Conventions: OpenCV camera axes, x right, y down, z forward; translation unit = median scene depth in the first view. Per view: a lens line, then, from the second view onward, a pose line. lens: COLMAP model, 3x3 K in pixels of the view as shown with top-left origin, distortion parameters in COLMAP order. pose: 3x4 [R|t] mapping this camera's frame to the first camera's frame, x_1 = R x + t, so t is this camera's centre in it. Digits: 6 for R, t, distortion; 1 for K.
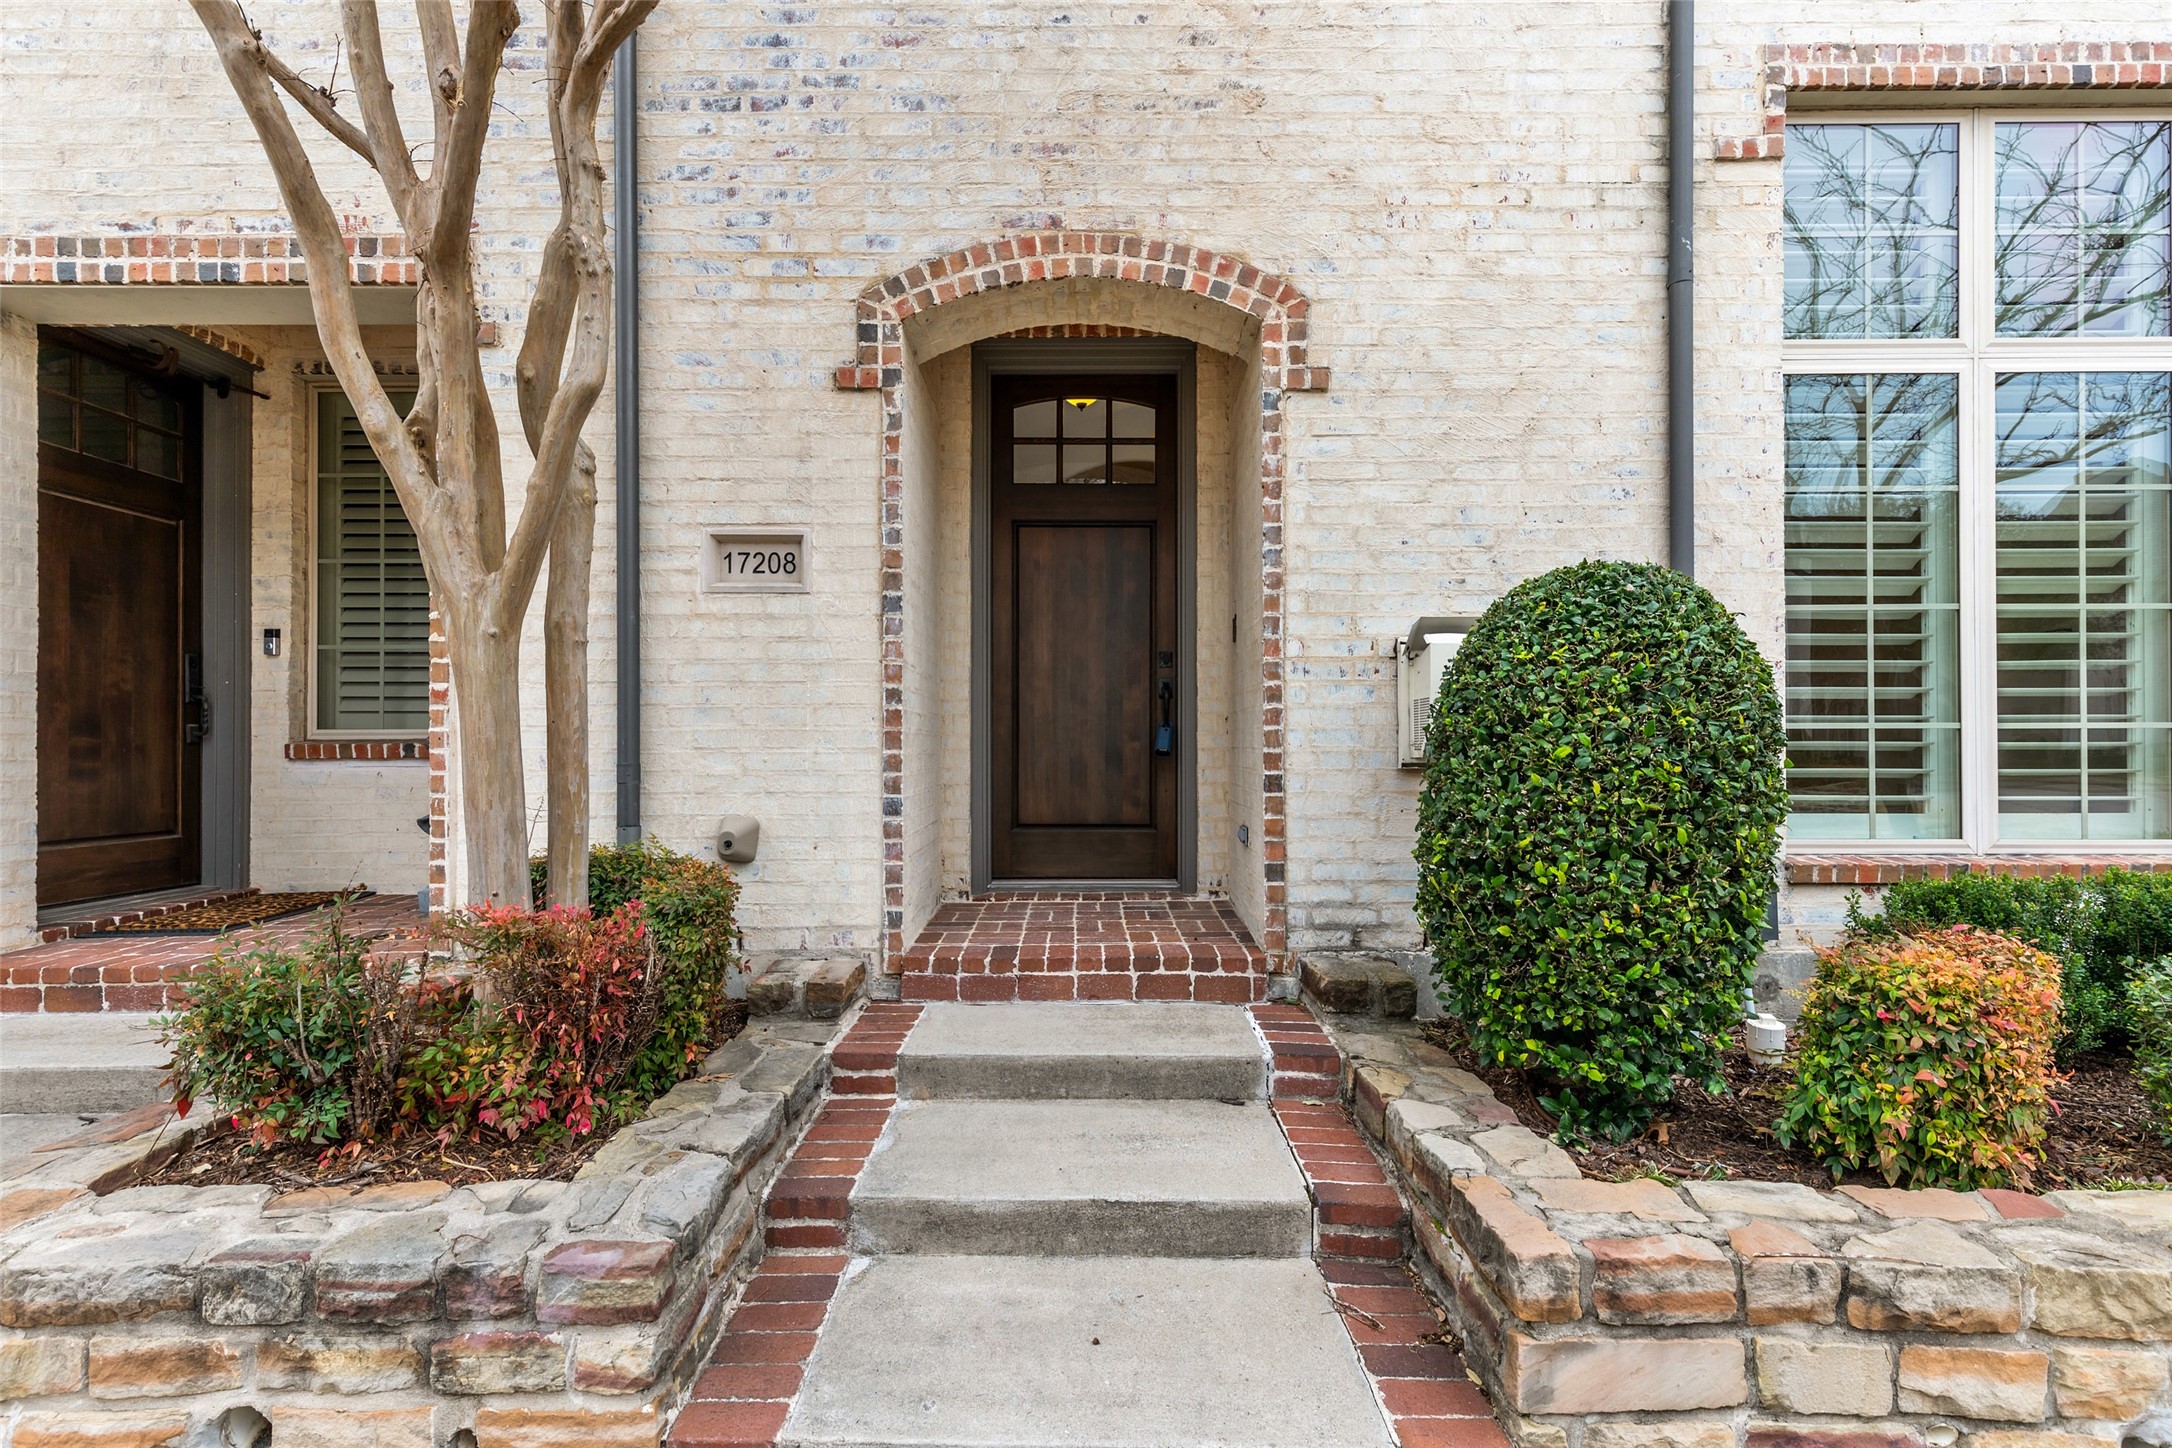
lens RADIAL K [[973.0, 0, 1080.6], [0, 973.0, 741.0], [0, 0, 1]] dist [0.004007, -0.000432]
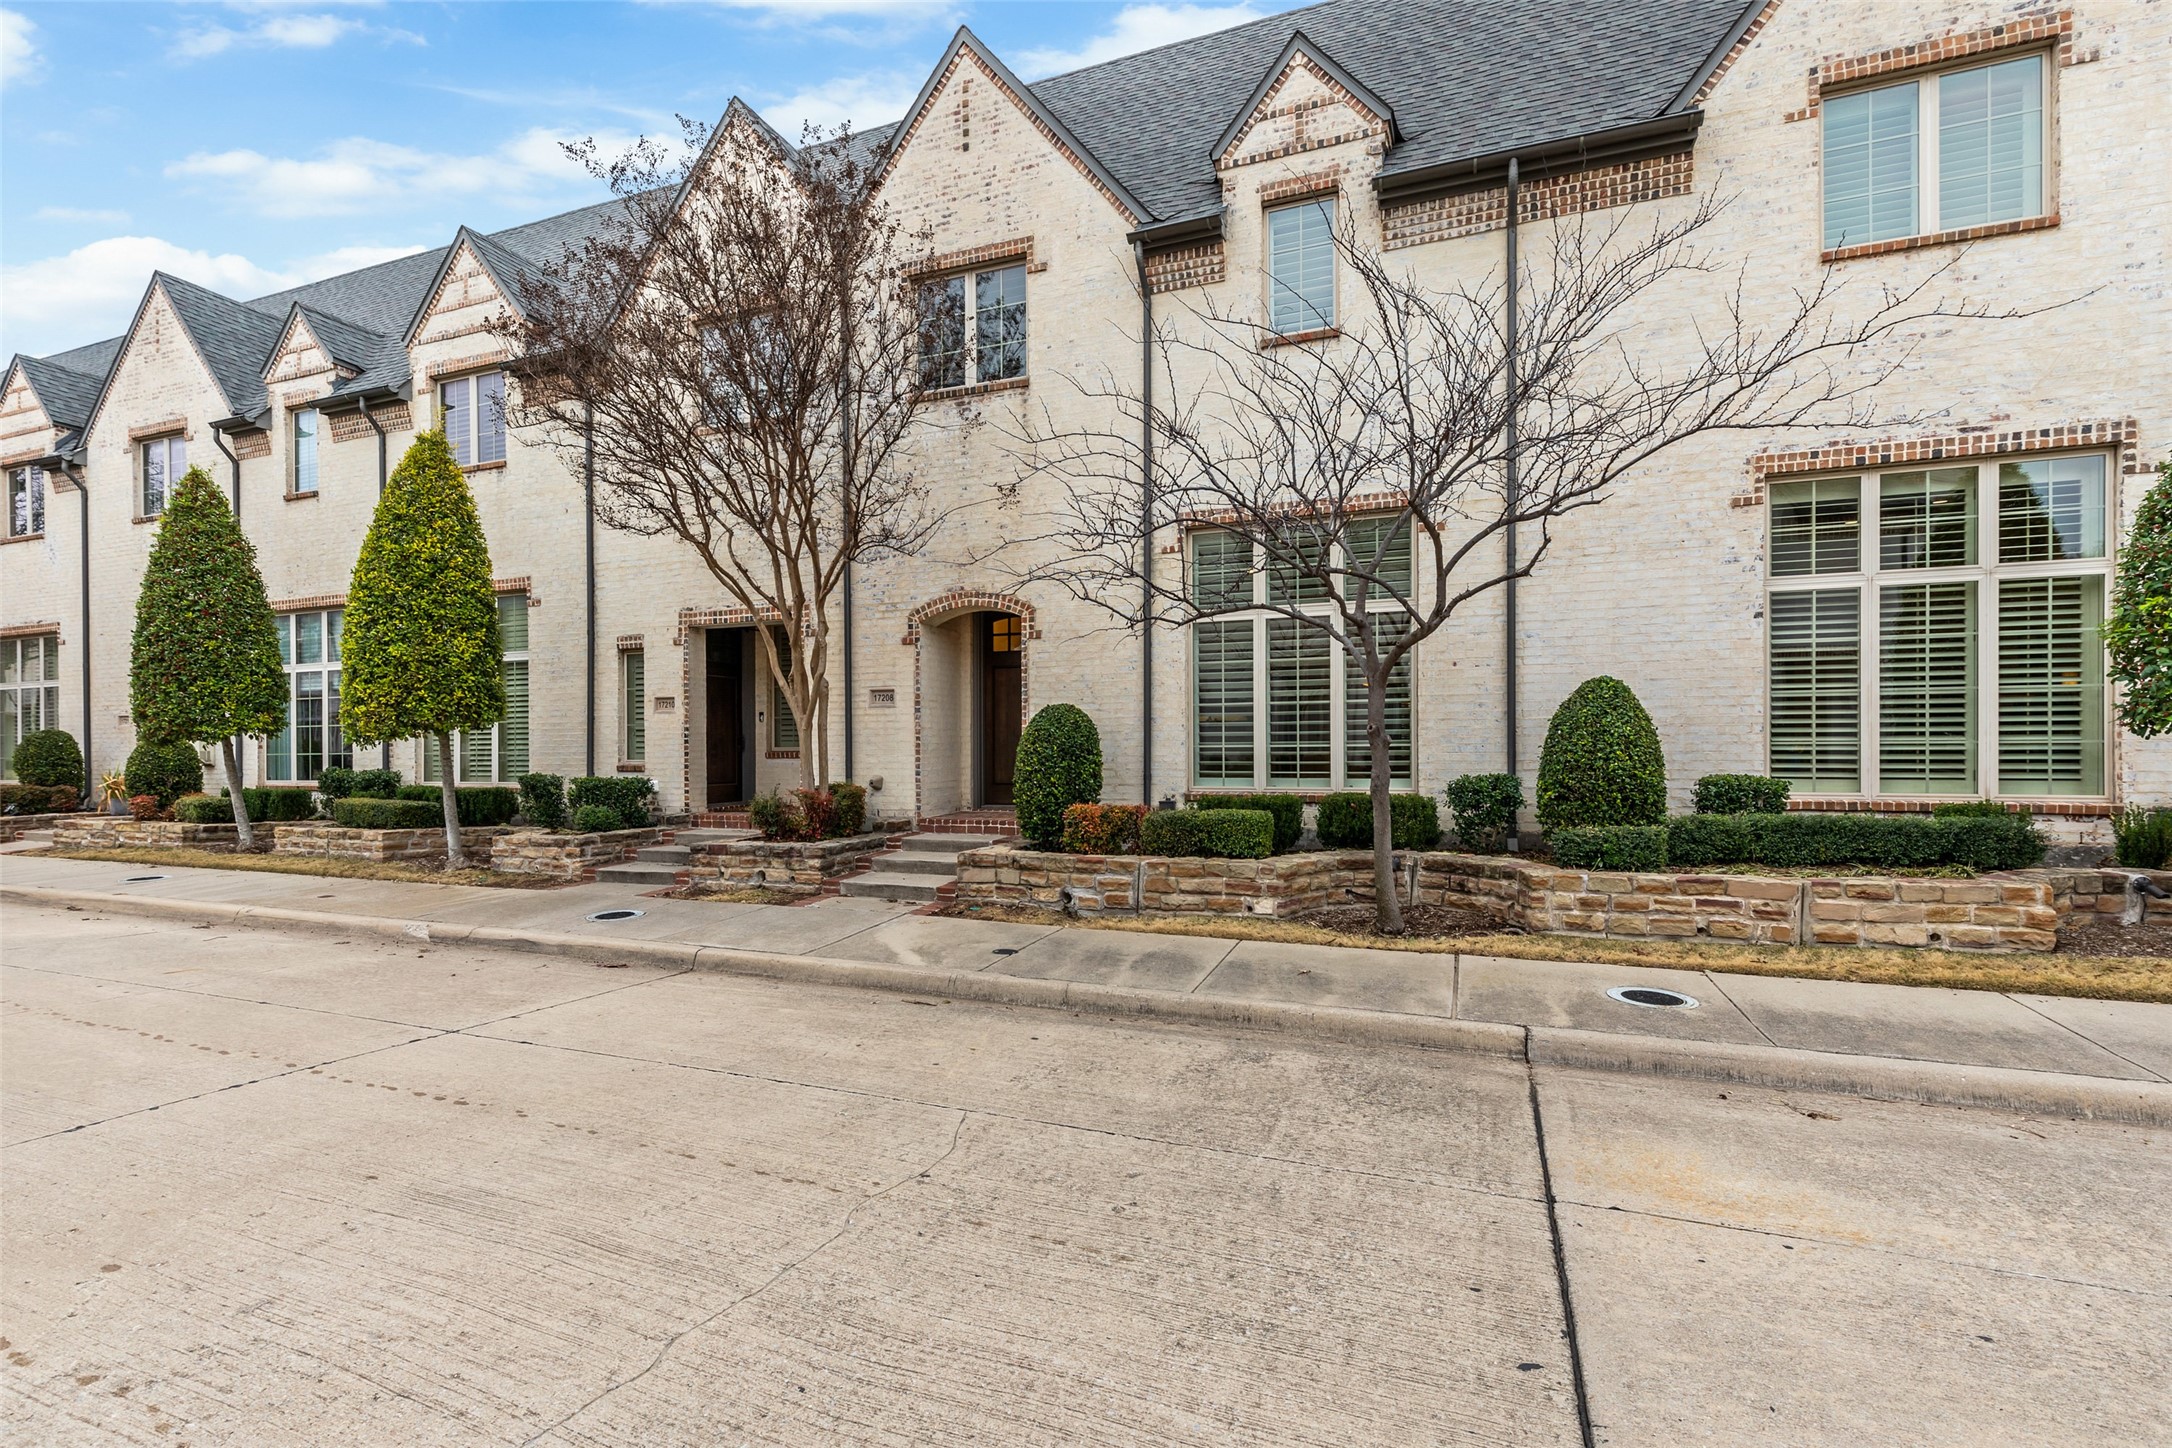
lens RADIAL K [[973.0, 0, 1081.0], [0, 973.0, 742.2], [0, 0, 1]] dist [0.004007, -0.000432]
pose [[0.932254, -0.005857, -0.361757, 1.480971], [0.007620, 0.999965, 0.003447, -0.040217], [0.361725, -0.005970, 0.932266, -1.819951]]
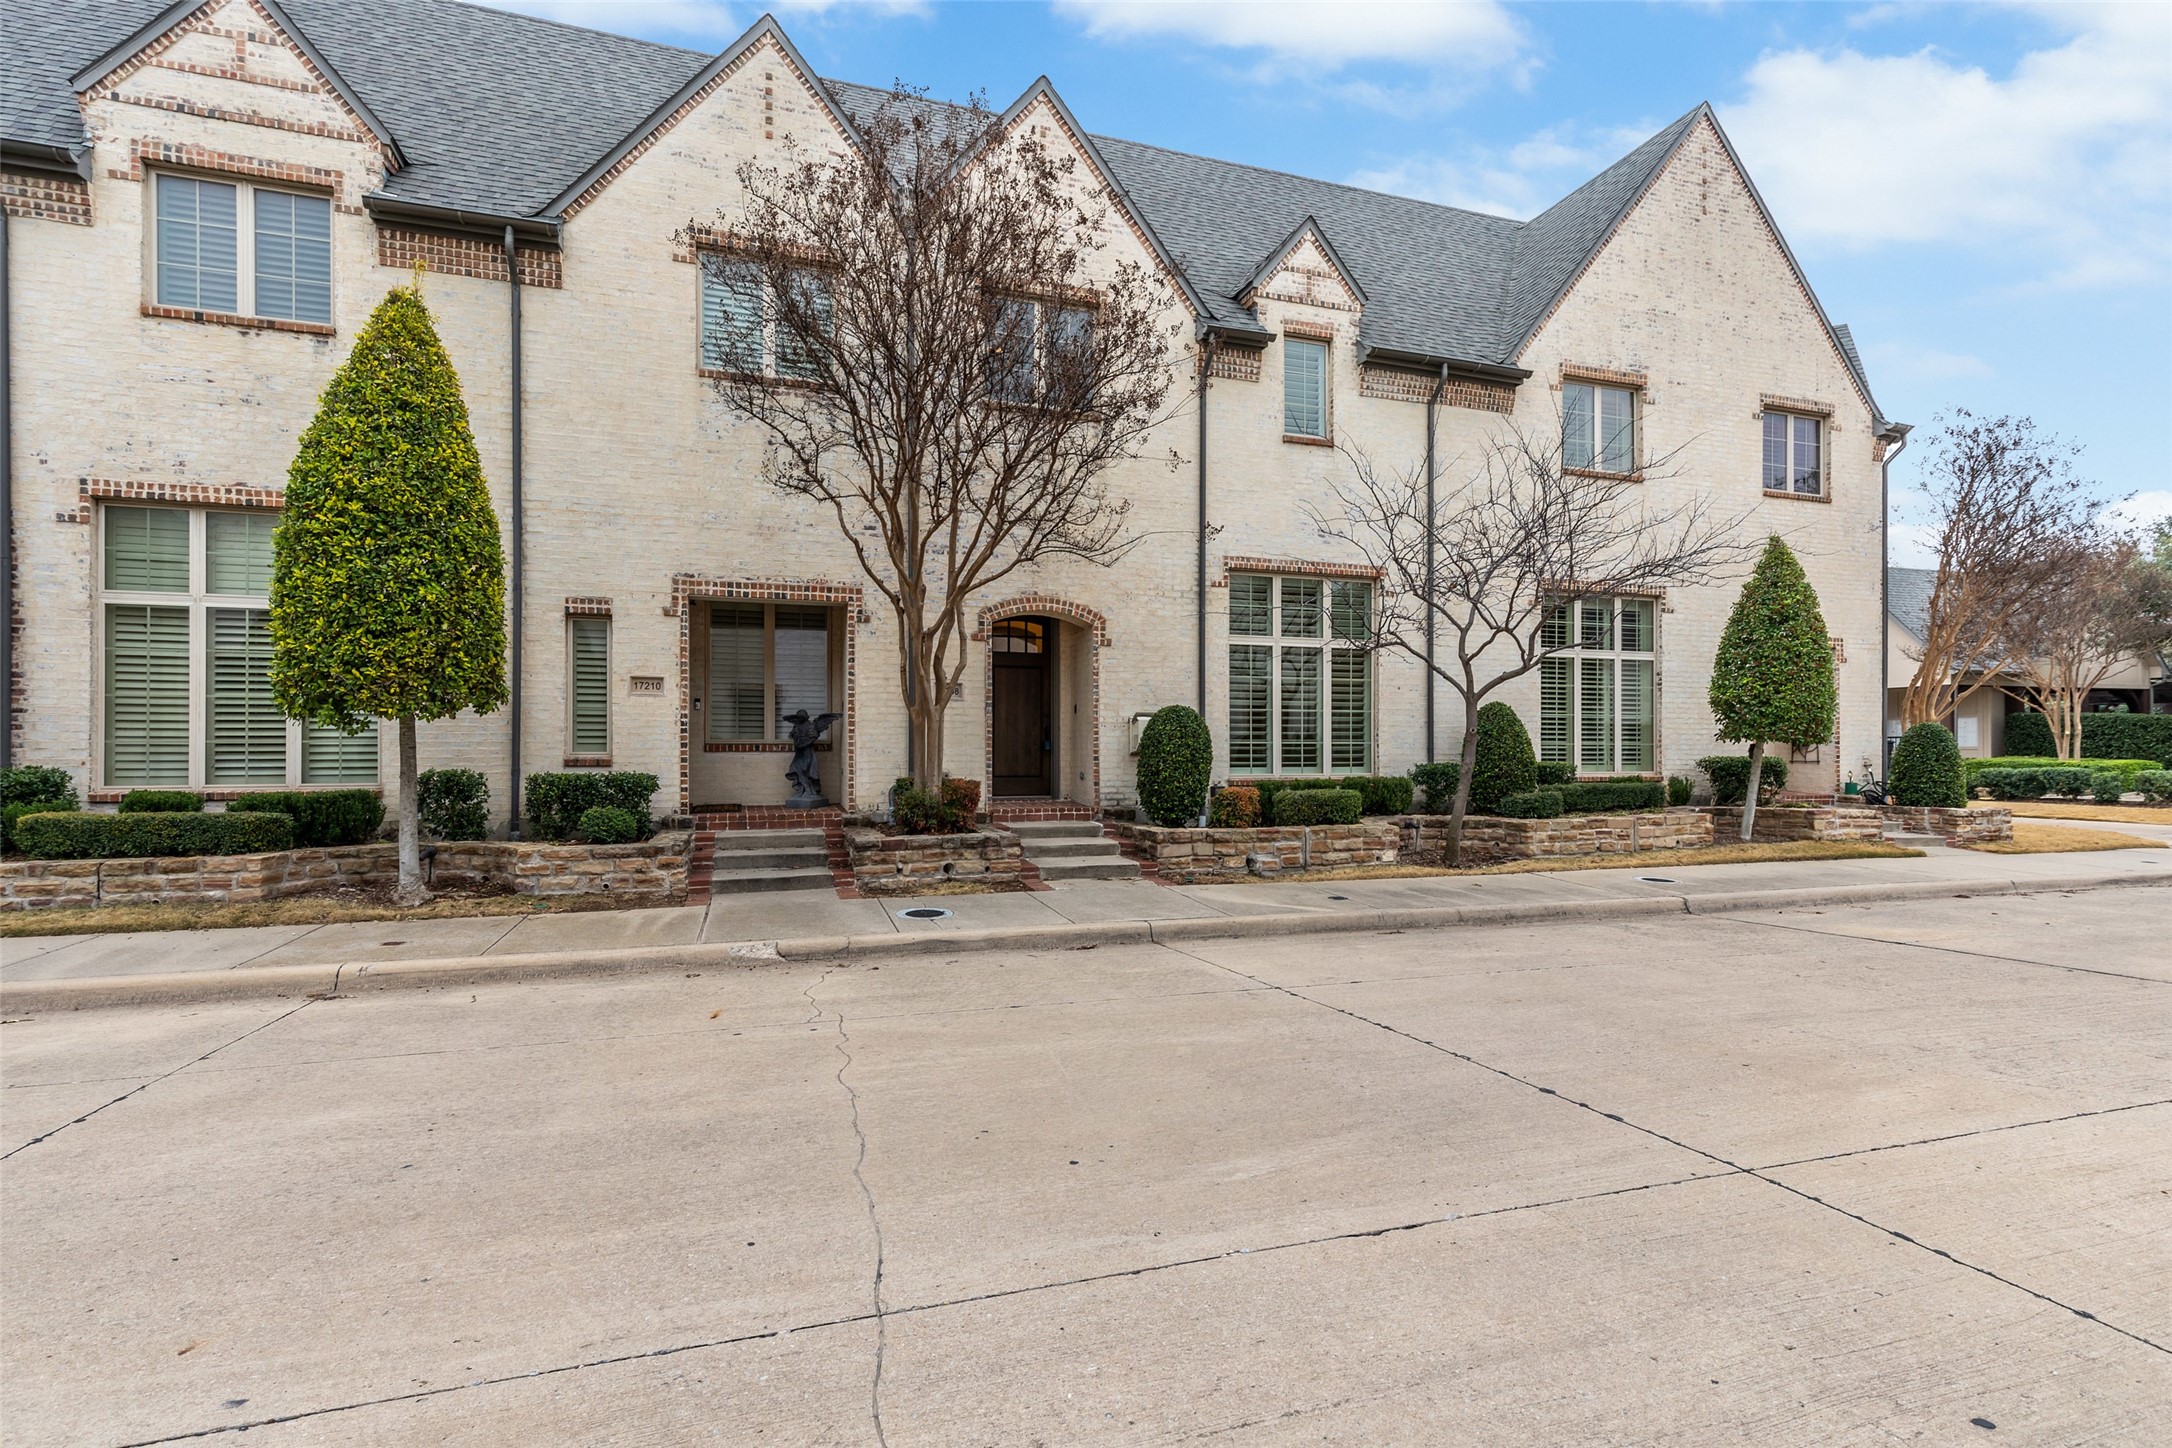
lens RADIAL K [[973.0, 0, 1067.5], [0, 973.0, 735.0], [0, 0, 1]] dist [0.004007, -0.000432]
pose [[0.951013, 0.008490, 0.309036, -0.968910], [-0.005289, 0.999923, -0.011192, -0.000099], [-0.309107, 0.009009, 0.950985, -2.264948]]
